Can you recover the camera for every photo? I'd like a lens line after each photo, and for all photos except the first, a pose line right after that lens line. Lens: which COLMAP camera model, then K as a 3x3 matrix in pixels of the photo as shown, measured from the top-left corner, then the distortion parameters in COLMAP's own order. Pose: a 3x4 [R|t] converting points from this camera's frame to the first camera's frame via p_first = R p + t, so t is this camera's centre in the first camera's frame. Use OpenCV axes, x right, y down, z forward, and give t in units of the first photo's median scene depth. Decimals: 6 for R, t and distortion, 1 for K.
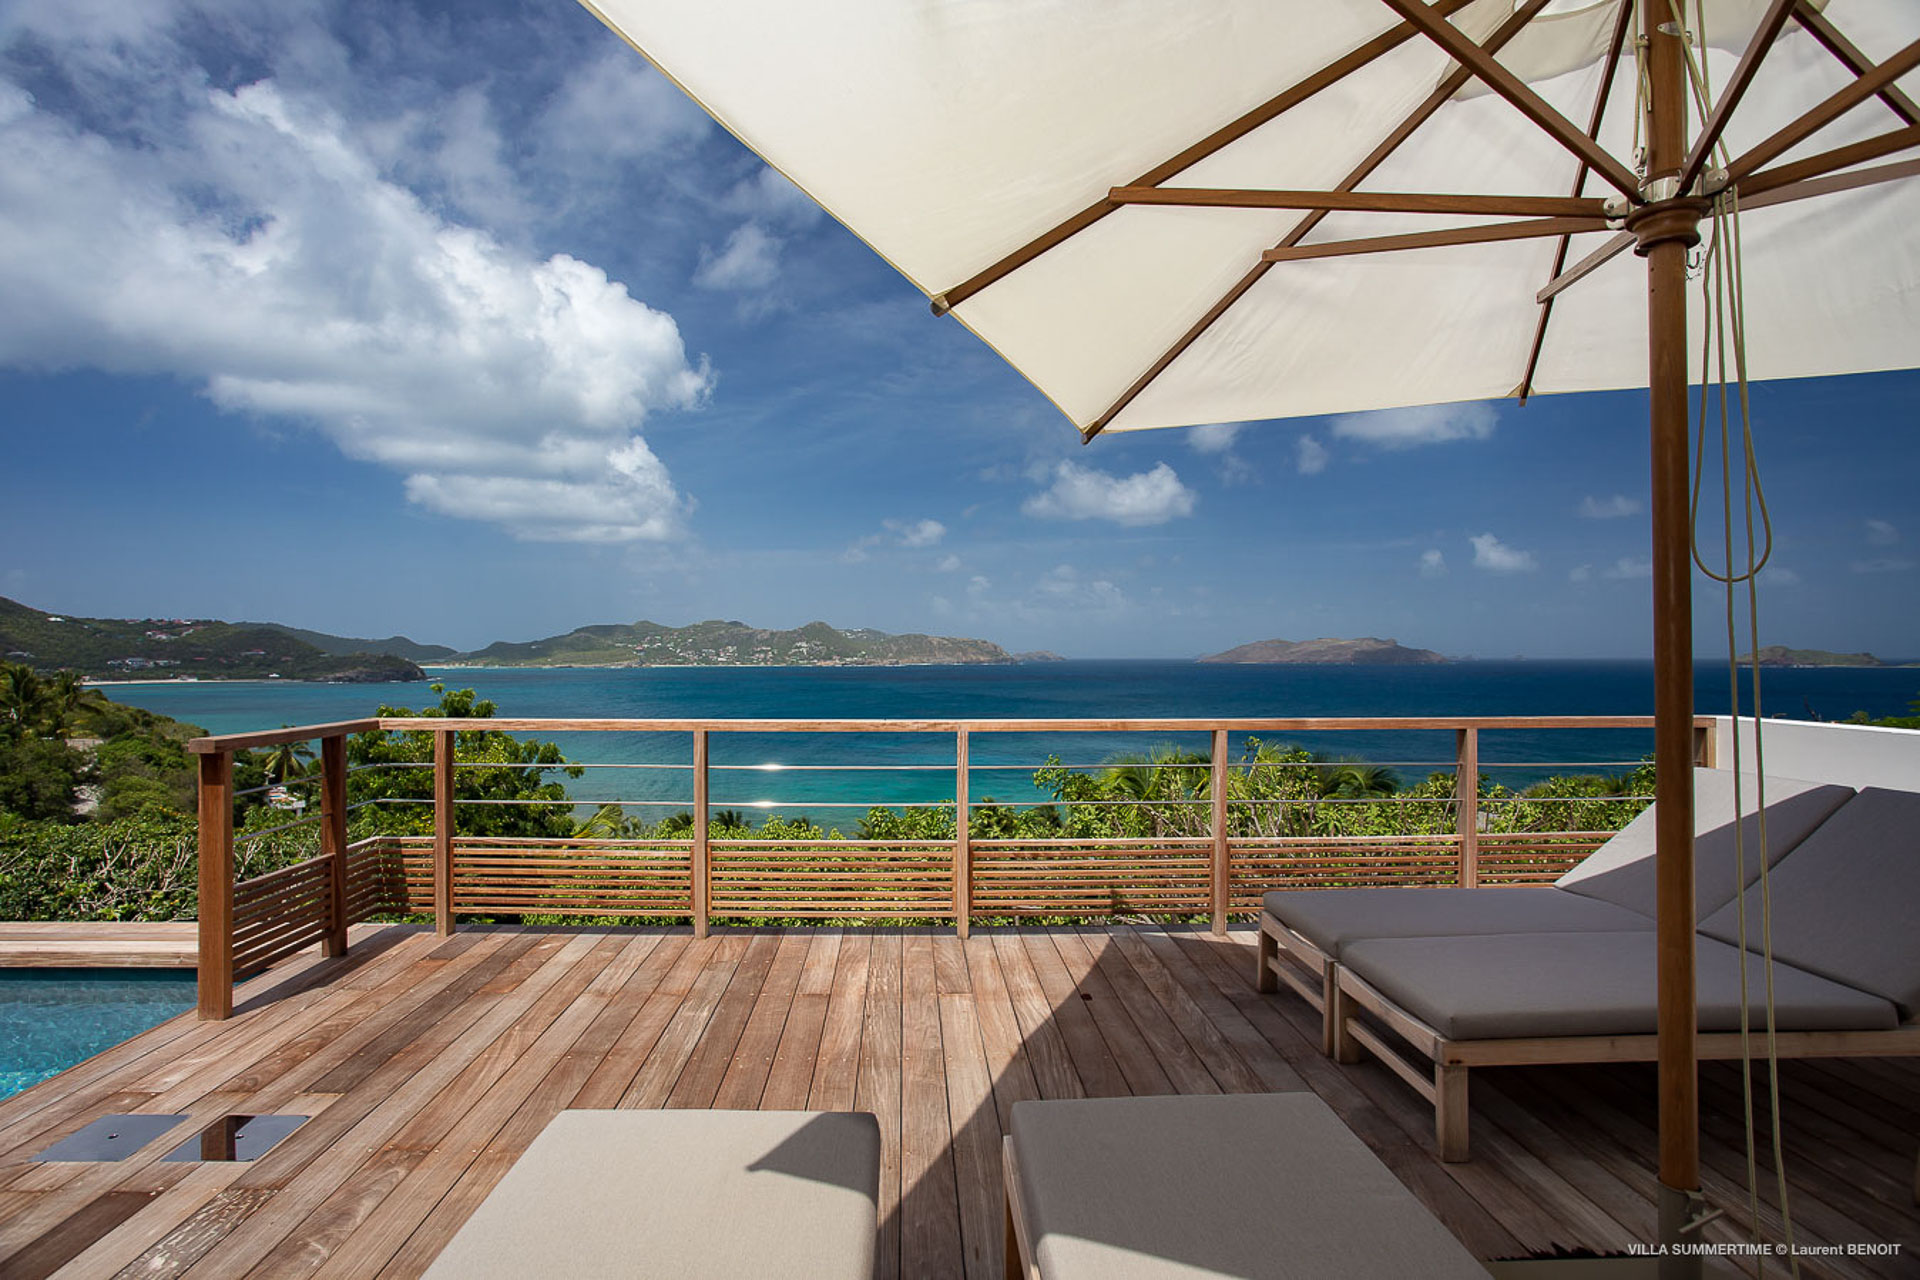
lens RADIAL K [[974.5, 0, 923.9], [0, 974.5, 639.2], [0, 0, 1]] dist [-0.036701, 0.000467]
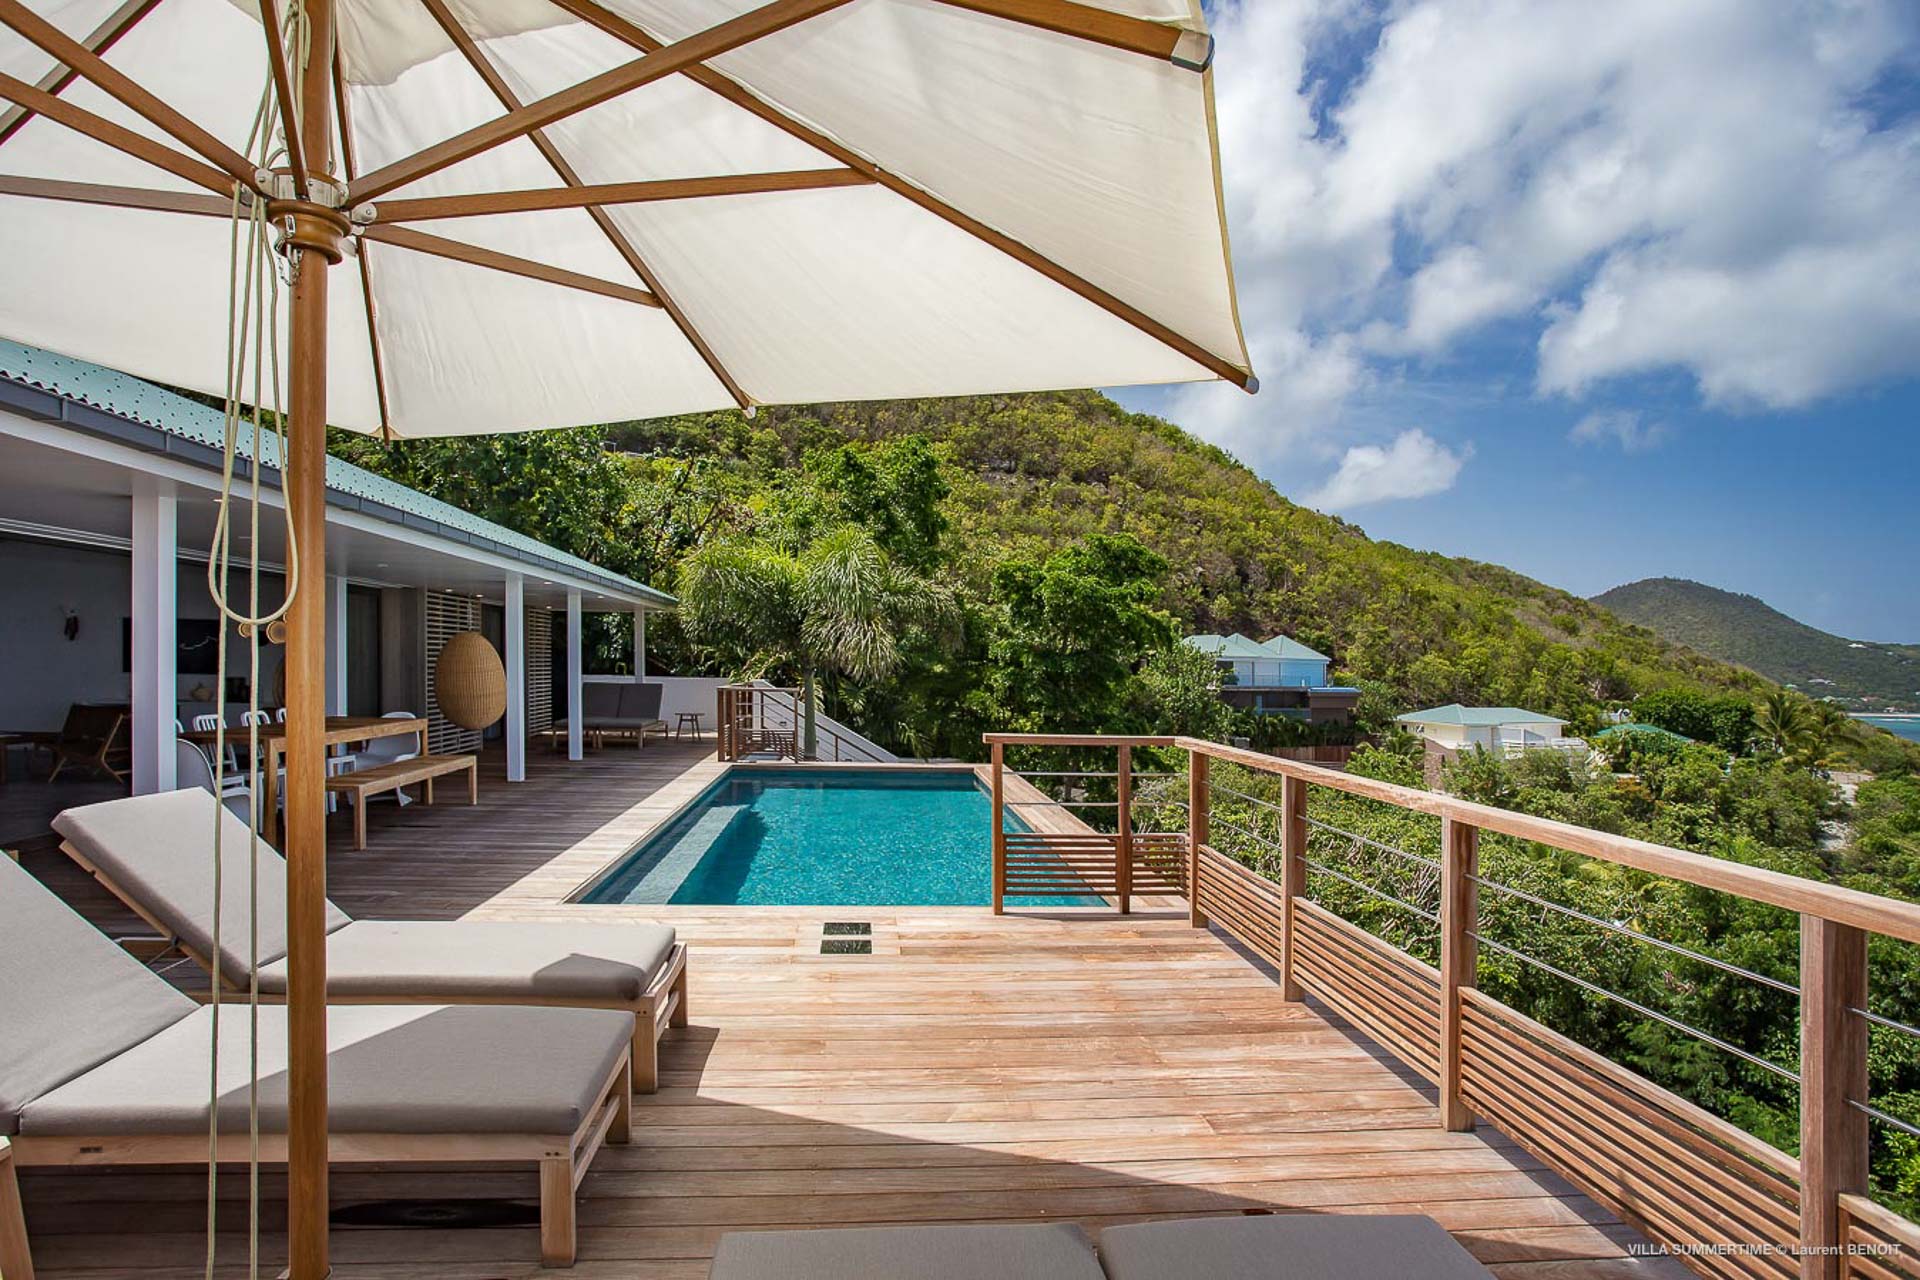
lens RADIAL K [[1026.5, 0, 956.3], [0, 1026.5, 702.0], [0, 0, 1]] dist [-0.028442, 0.001844]
pose [[0.048239, 0.033095, -0.998287, 0.917149], [0.002830, 0.999442, 0.033270, -0.014780], [0.998832, -0.004431, 0.048118, 0.804170]]
